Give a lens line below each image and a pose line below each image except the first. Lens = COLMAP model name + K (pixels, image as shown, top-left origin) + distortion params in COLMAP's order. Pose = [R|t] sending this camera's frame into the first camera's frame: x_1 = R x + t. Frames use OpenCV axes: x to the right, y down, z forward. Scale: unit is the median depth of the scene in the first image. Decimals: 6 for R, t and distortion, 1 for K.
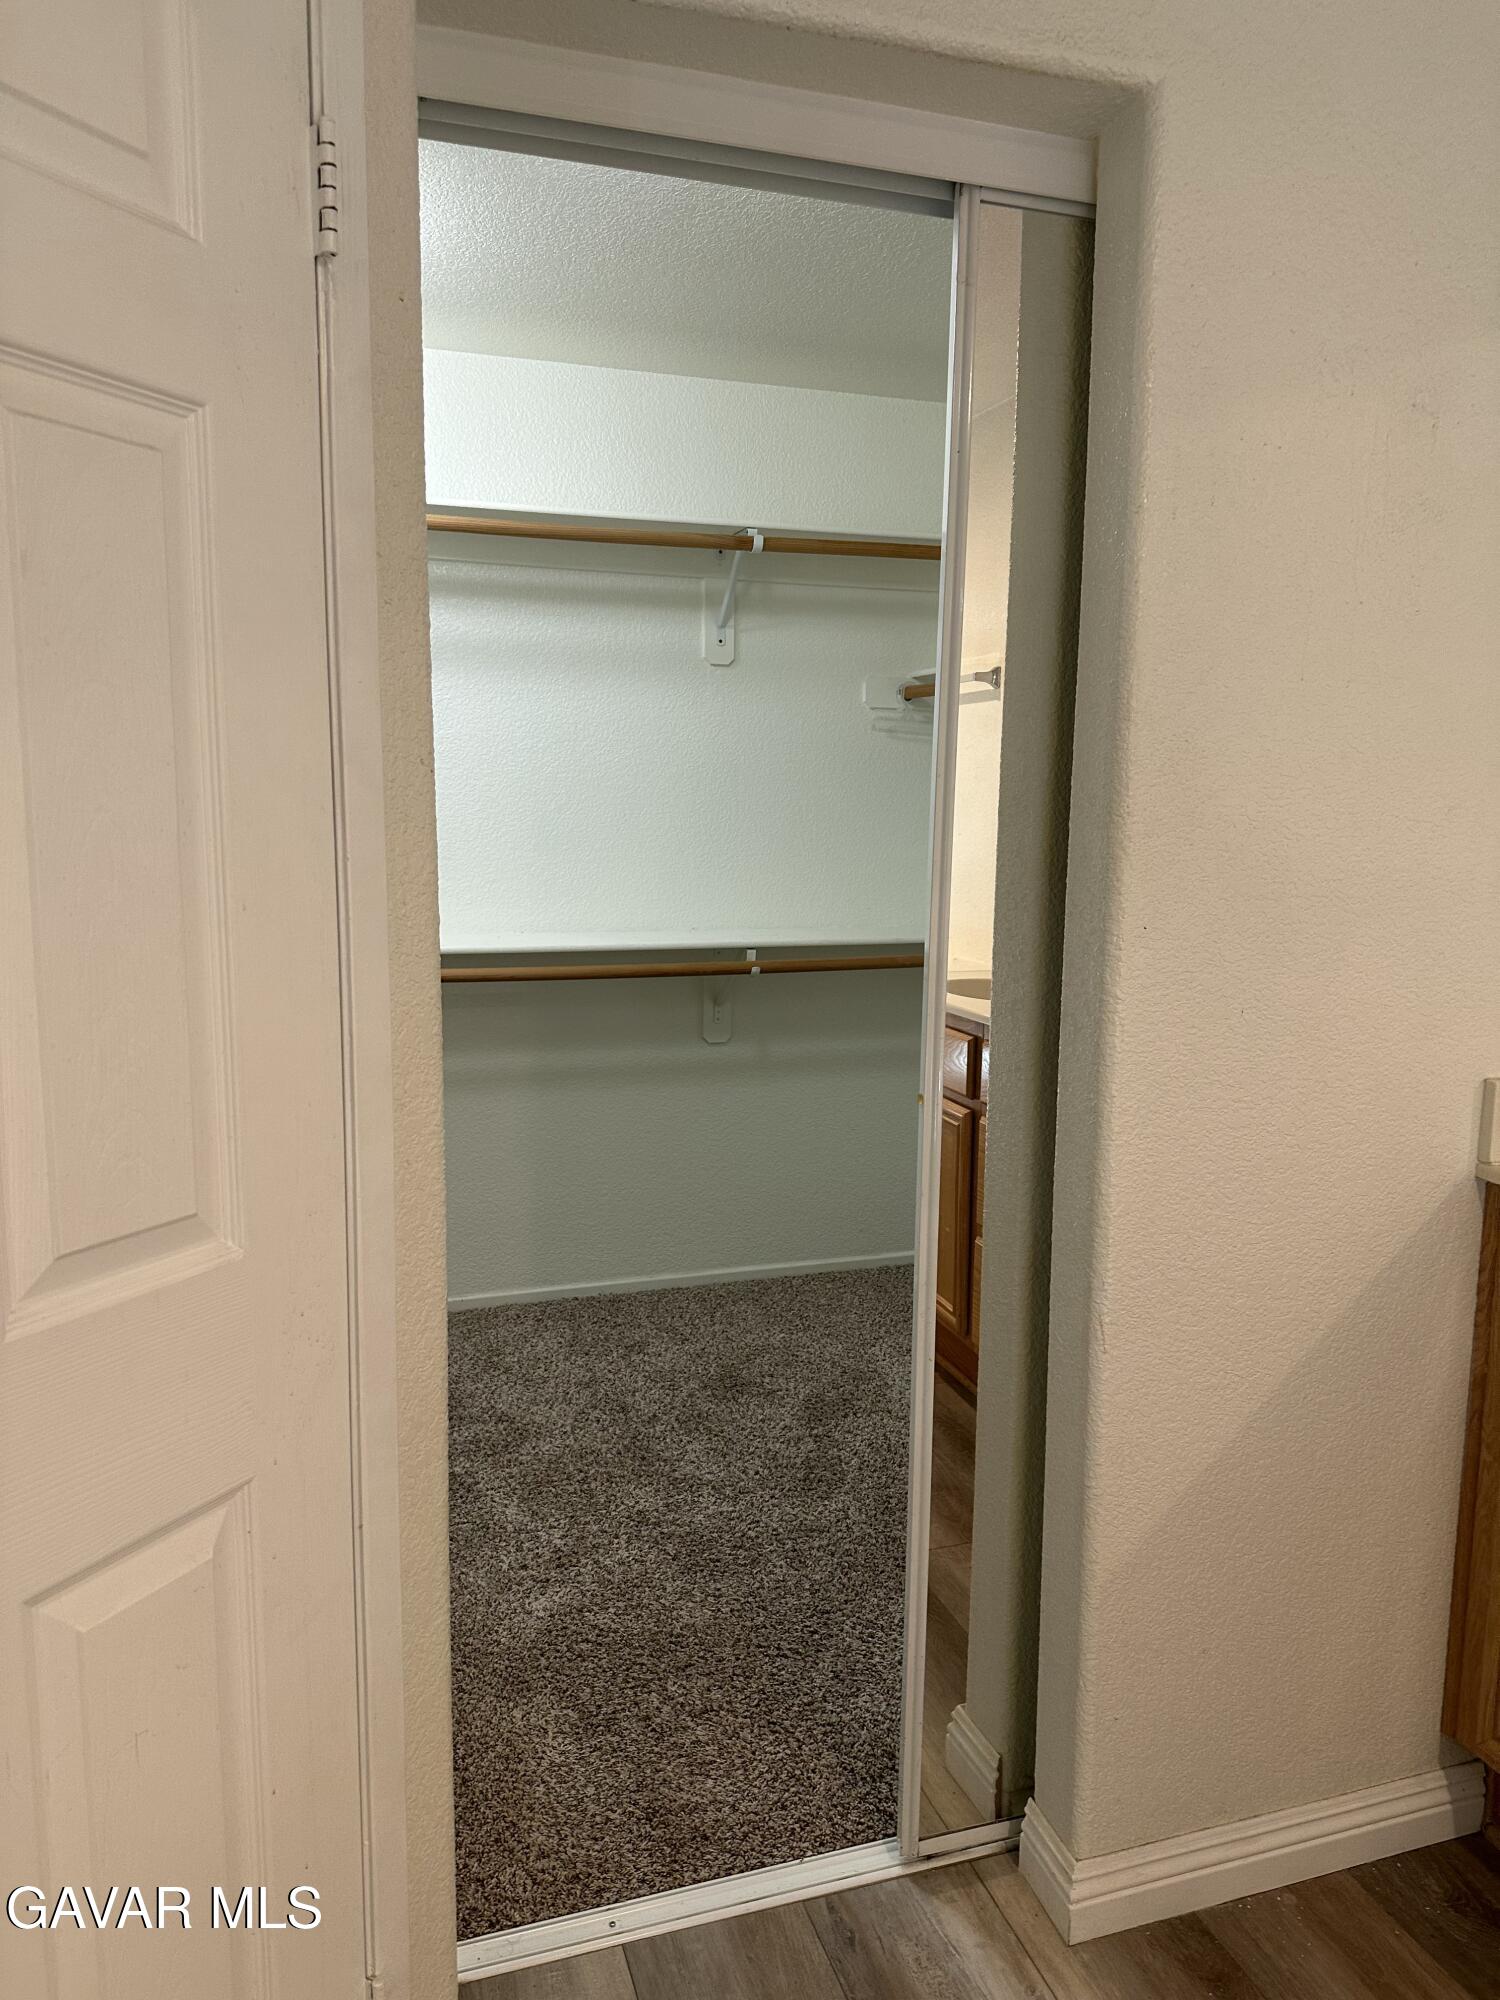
lens RADIAL K [[1412.8, 0, 755.8], [0, 1412.8, 997.3], [0, 0, 1]] dist [0.062044, -0.019096]
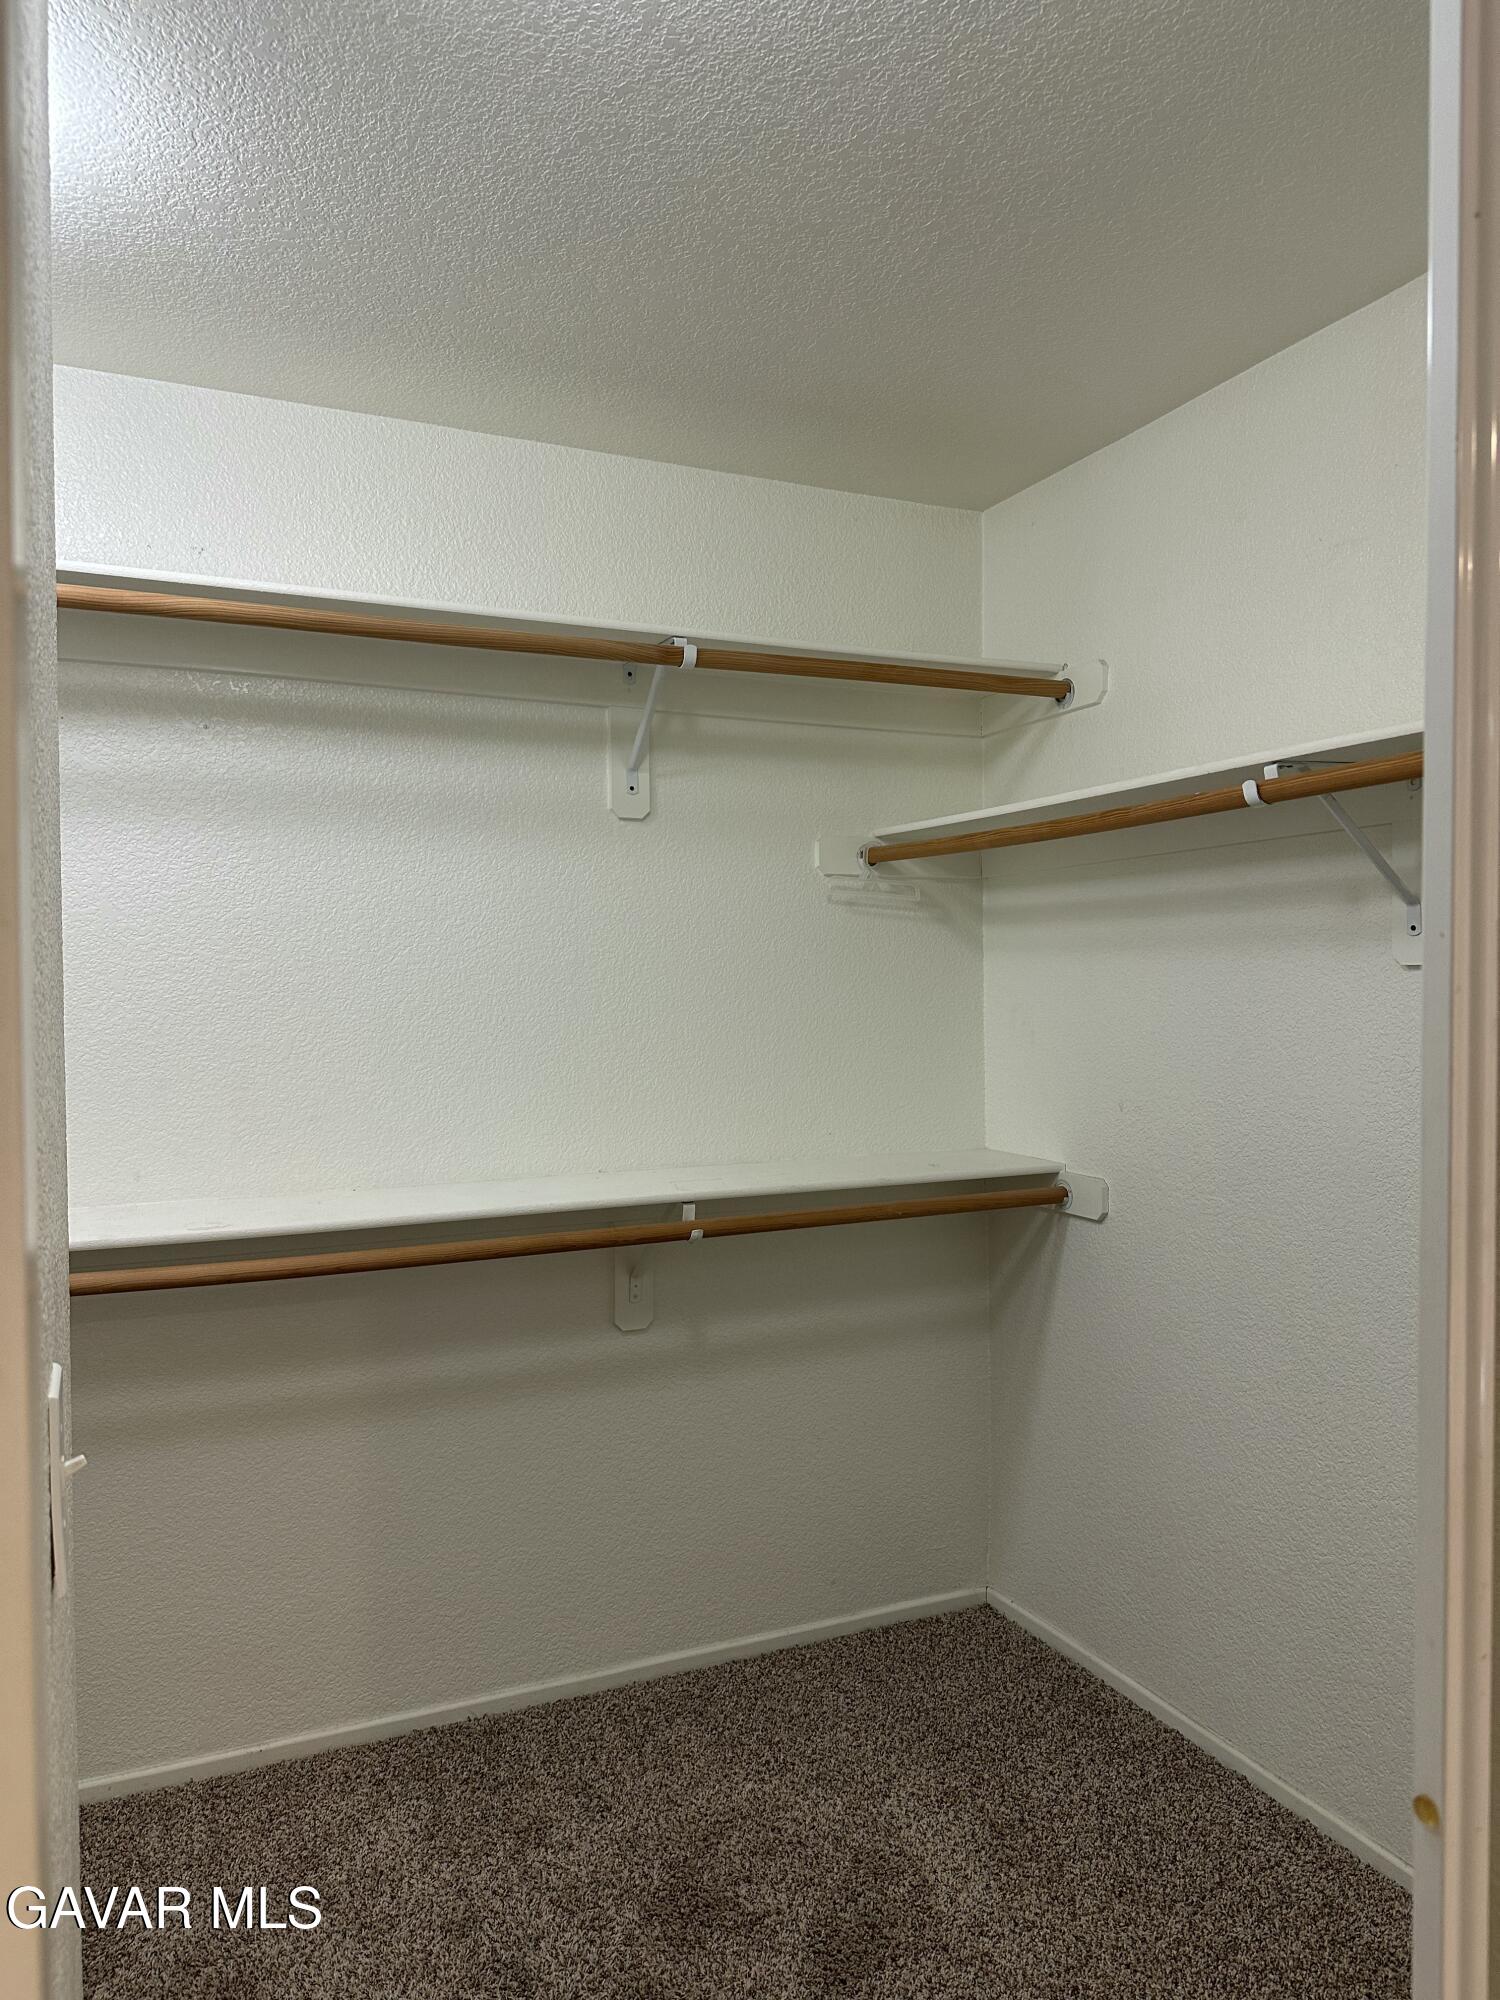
lens RADIAL K [[1412.8, 0, 741.1], [0, 1412.8, 994.8], [0, 0, 1]] dist [0.062044, -0.019096]
pose [[0.993474, -0.016272, 0.112893, -0.054022], [0.030603, 0.991507, -0.126404, -0.045951], [-0.109877, 0.129034, 0.985534, 0.268555]]
